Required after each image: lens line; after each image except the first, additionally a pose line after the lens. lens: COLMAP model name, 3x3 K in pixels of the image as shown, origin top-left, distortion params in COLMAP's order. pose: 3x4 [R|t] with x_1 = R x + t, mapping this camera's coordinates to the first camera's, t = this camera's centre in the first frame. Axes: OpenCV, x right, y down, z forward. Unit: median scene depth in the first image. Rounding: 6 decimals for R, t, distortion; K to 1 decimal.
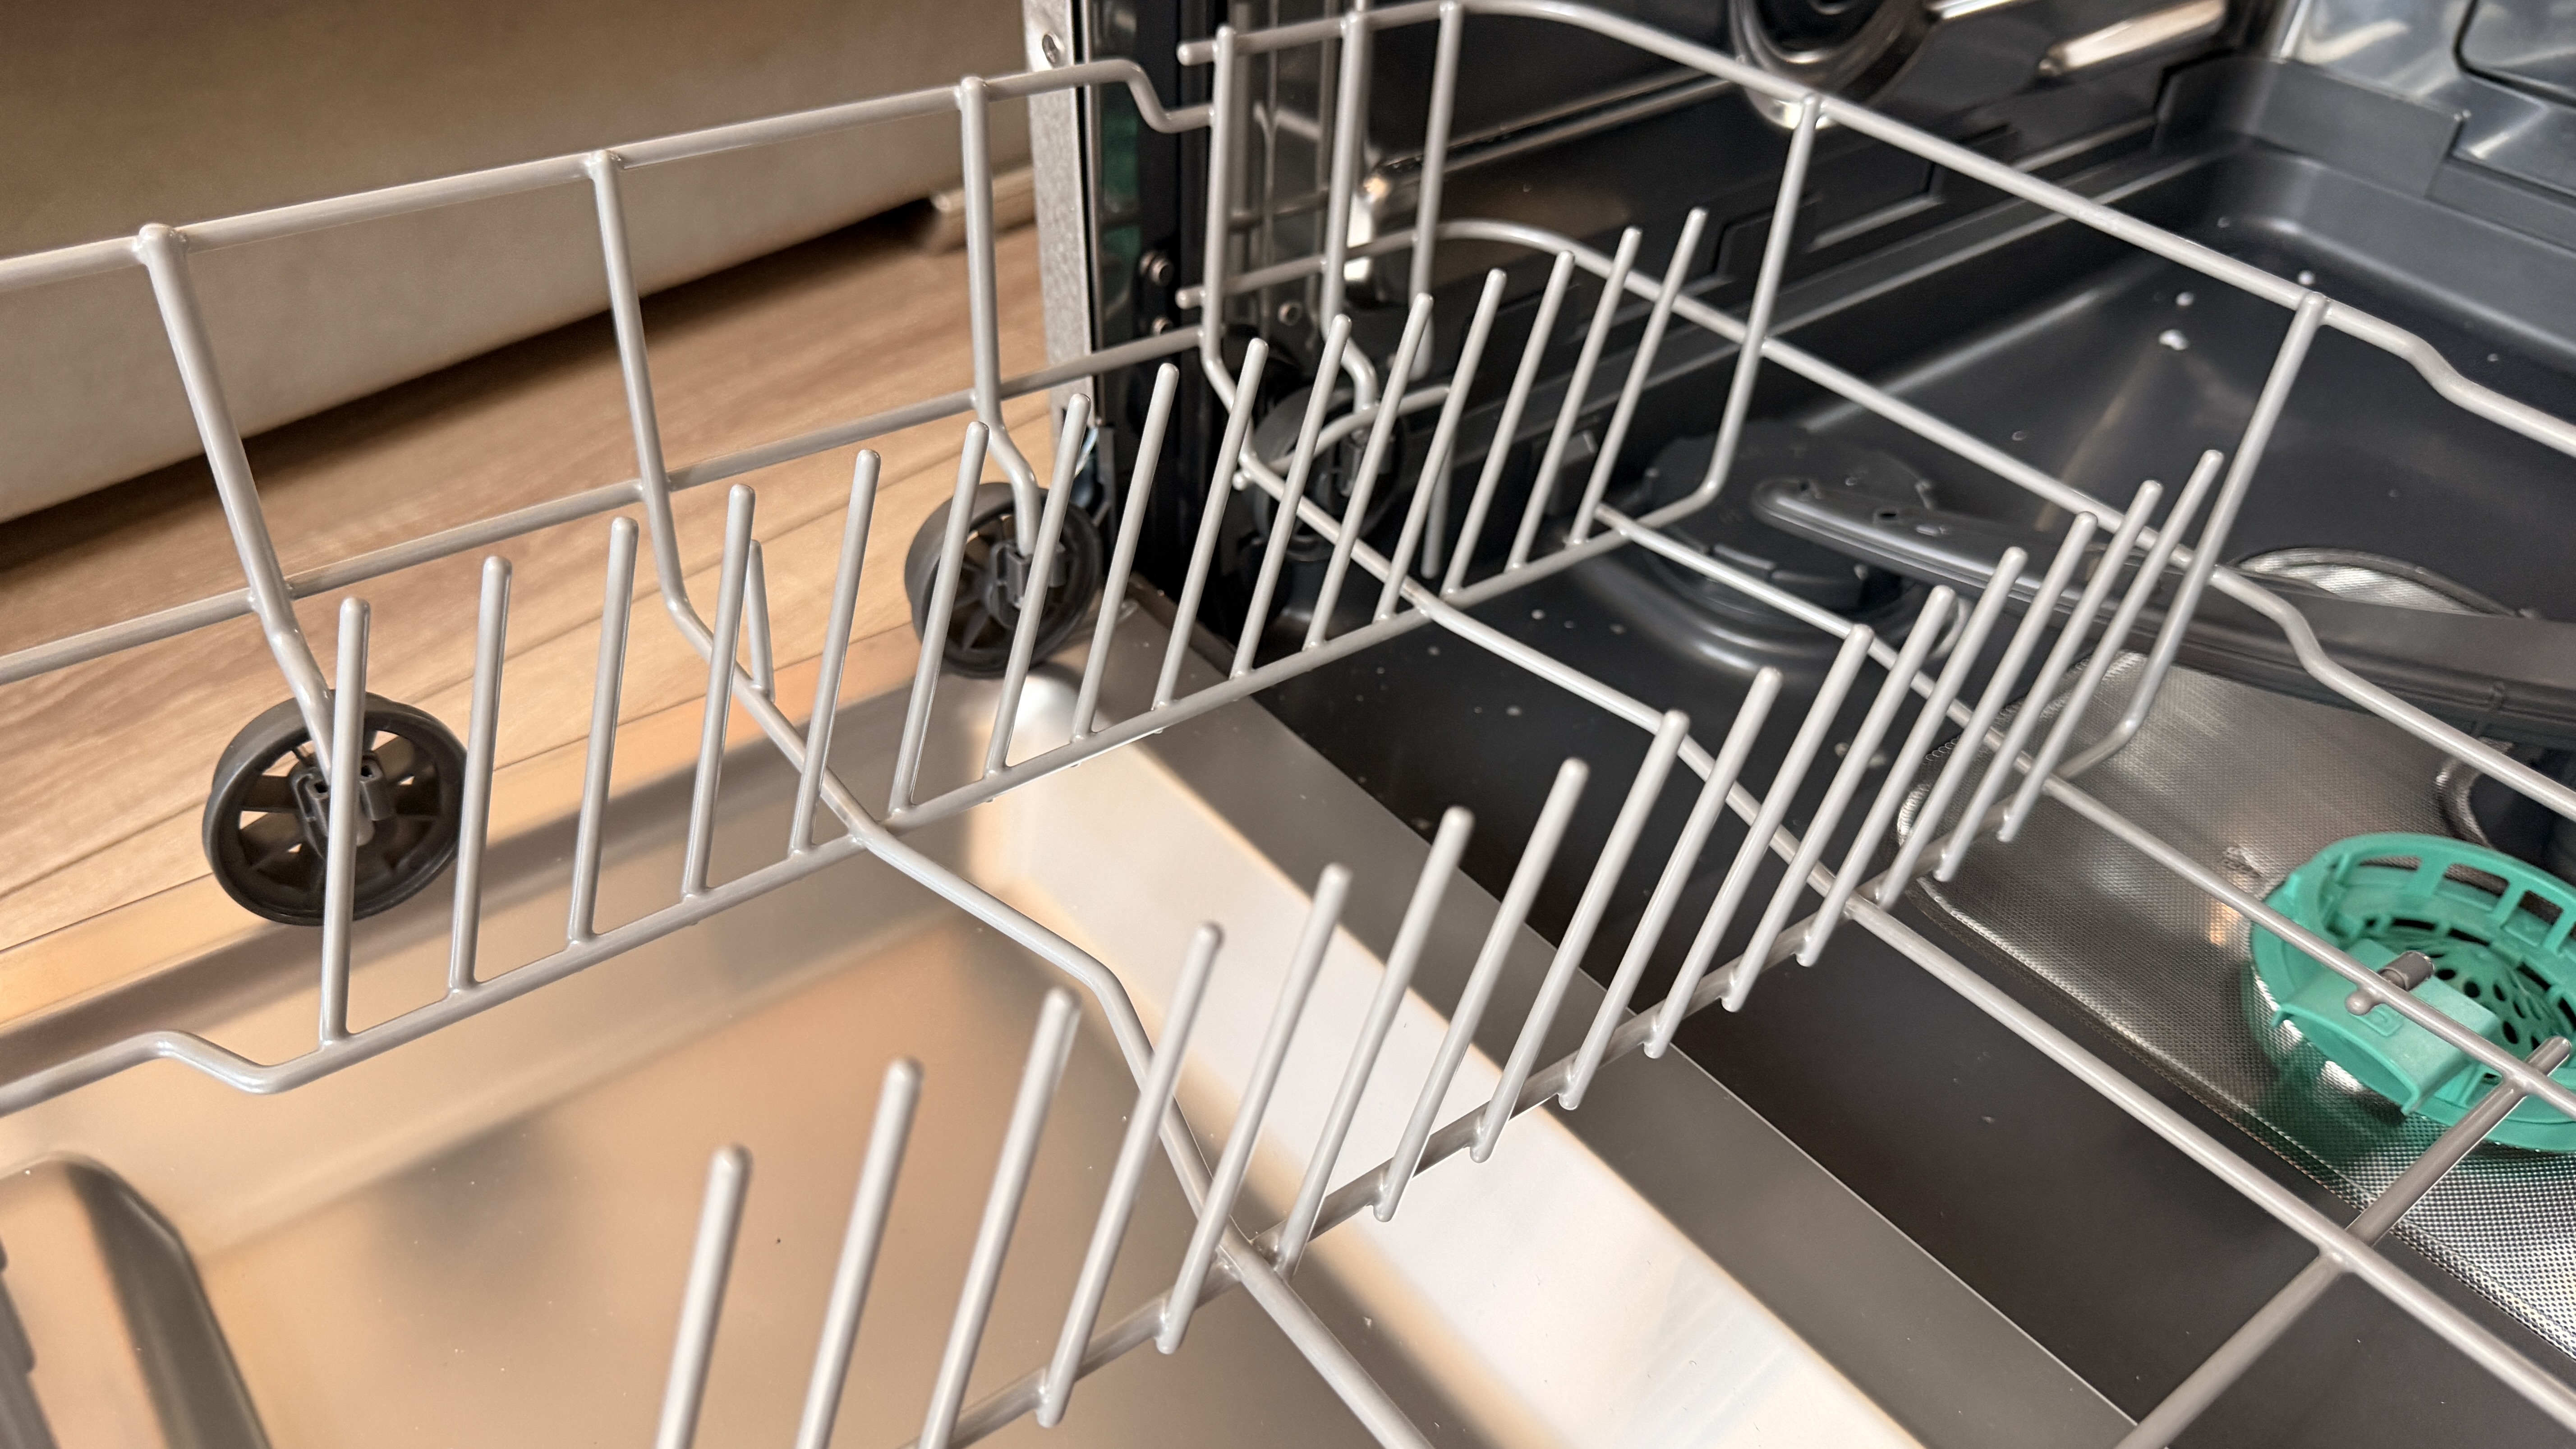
lens RADIAL K [[2005.0, 0, 1288.0], [0, 2005.0, 724.5], [0, 0, 1]] dist [-0.001016, -0.001900]
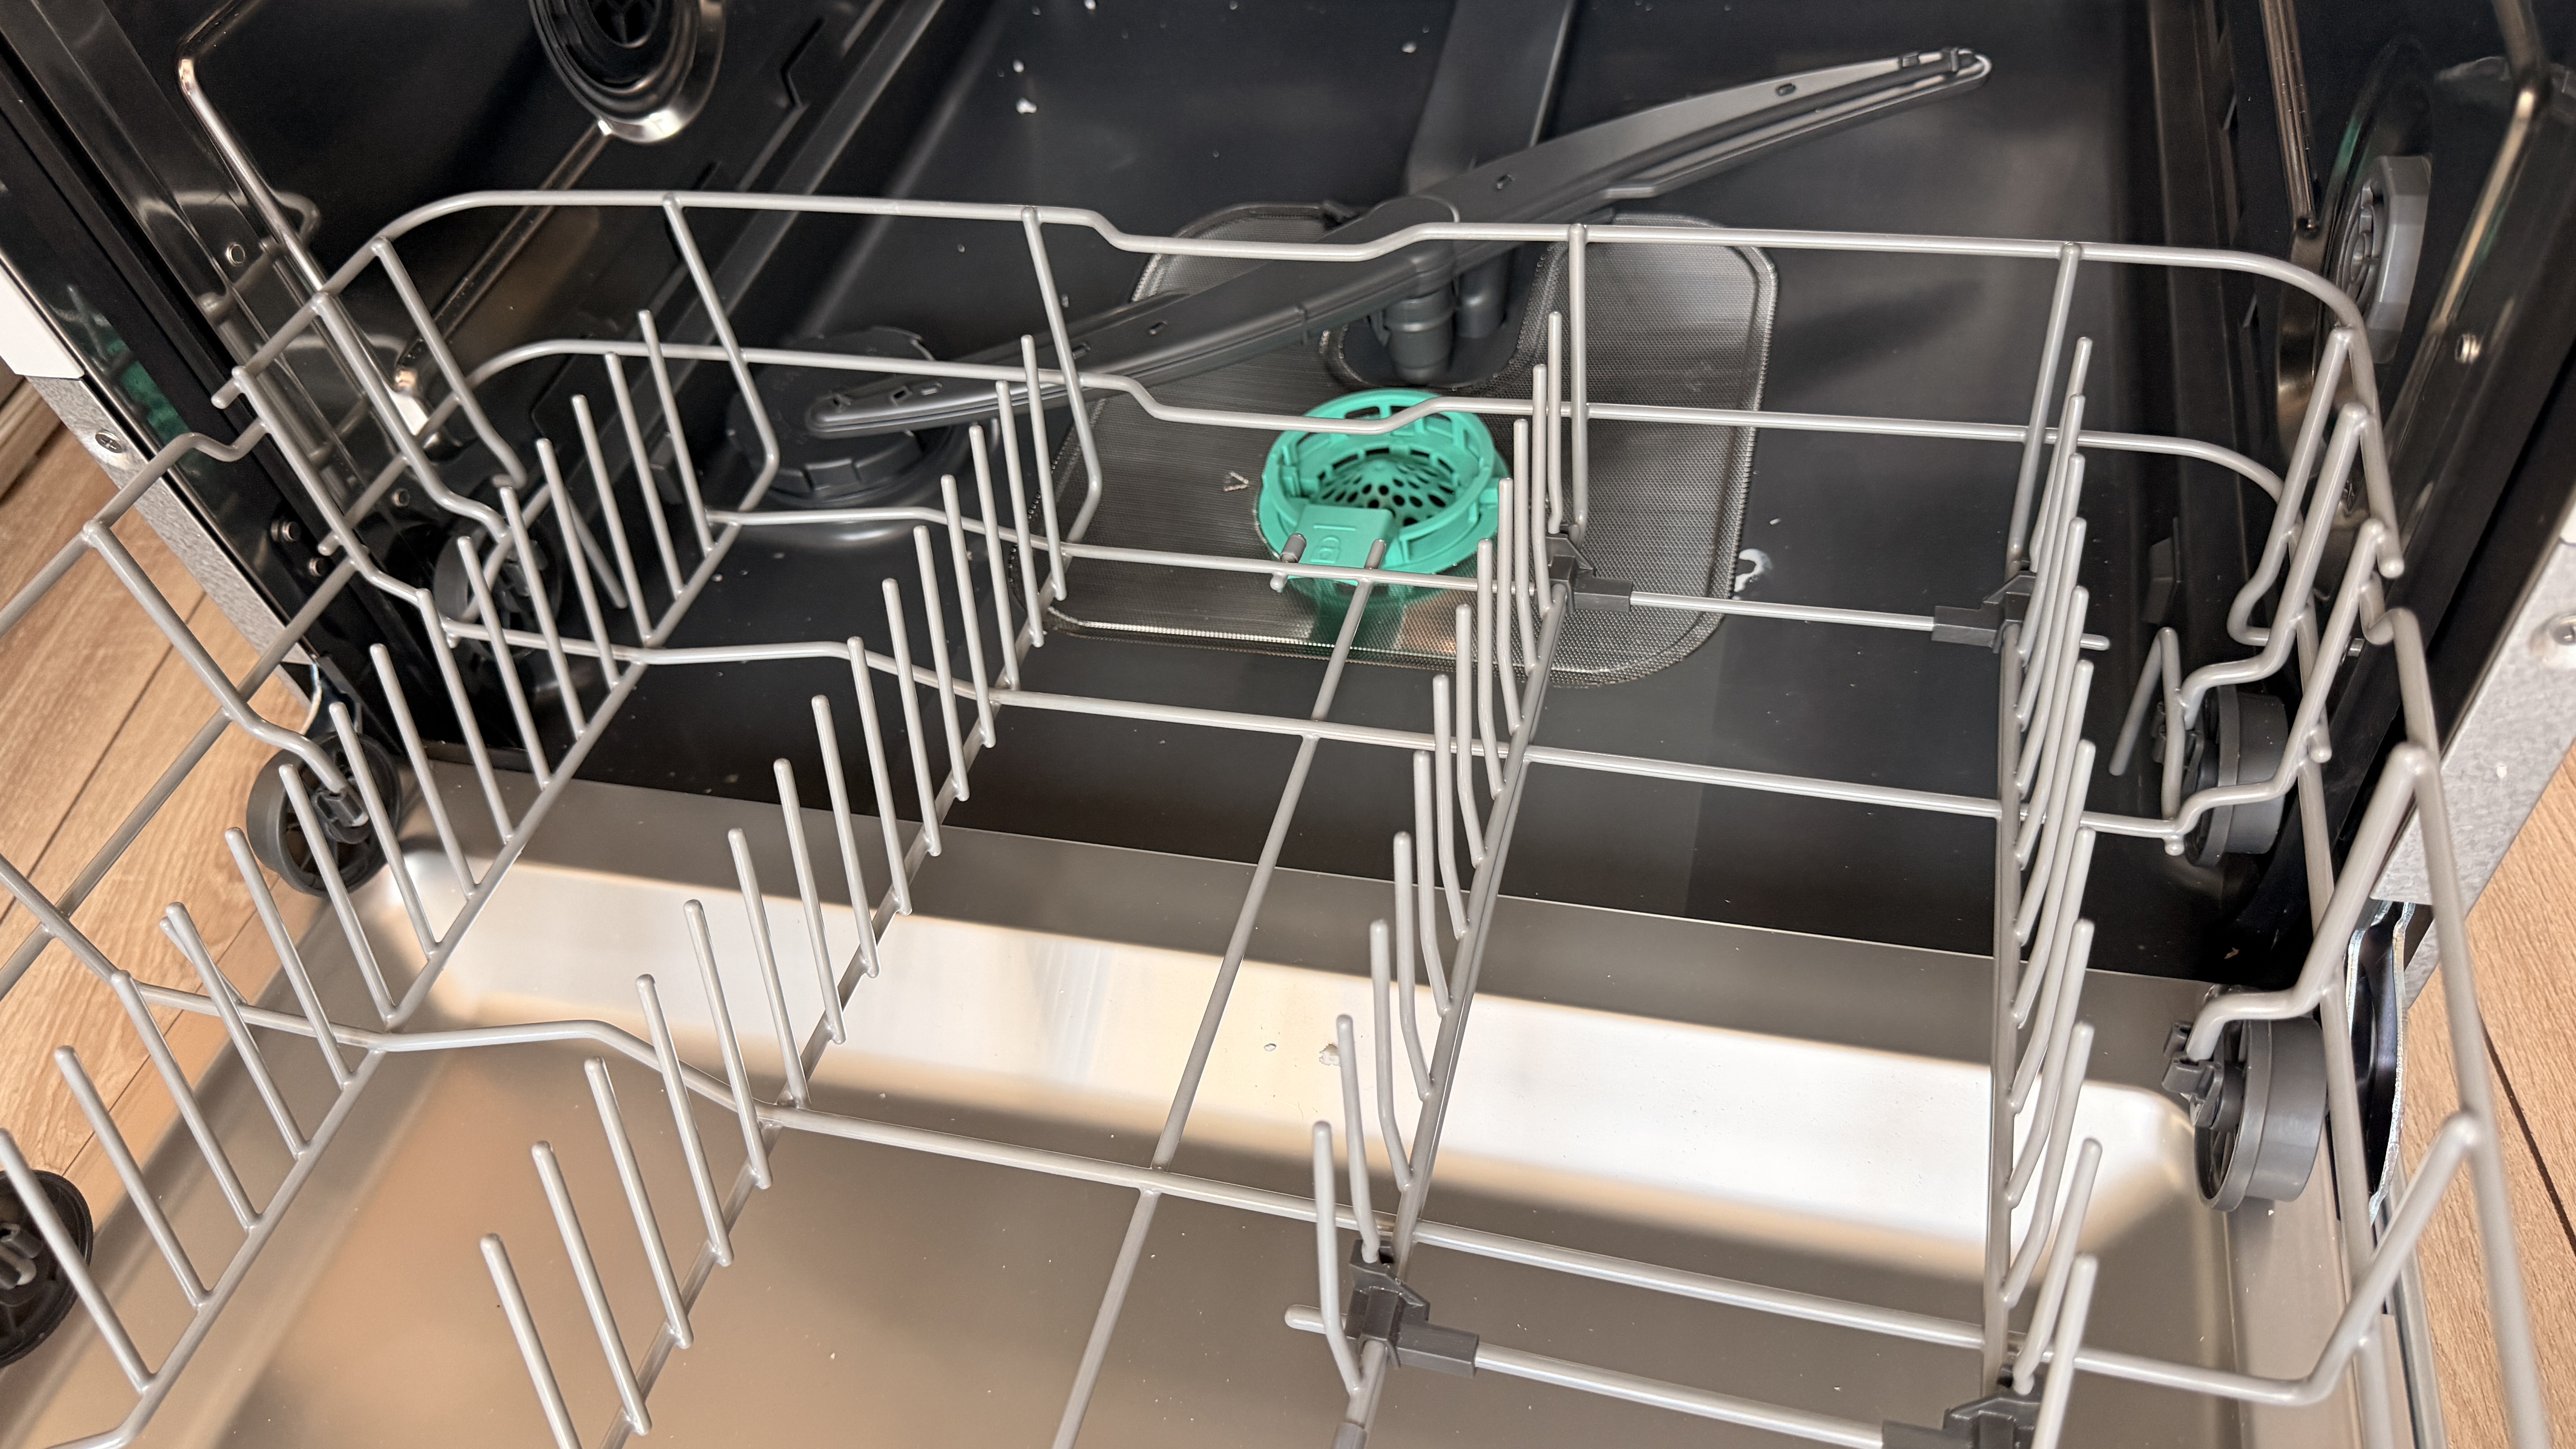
lens RADIAL K [[1933.6, 0, 1287.3], [0, 1933.6, 701.1], [0, 0, 1]] dist [0.075912, -0.131699]
pose [[0.786223, -0.550710, 0.280306, 0.028688], [0.511193, 0.834493, 0.205675, -0.081275], [-0.347181, -0.018416, 0.937617, -0.393519]]
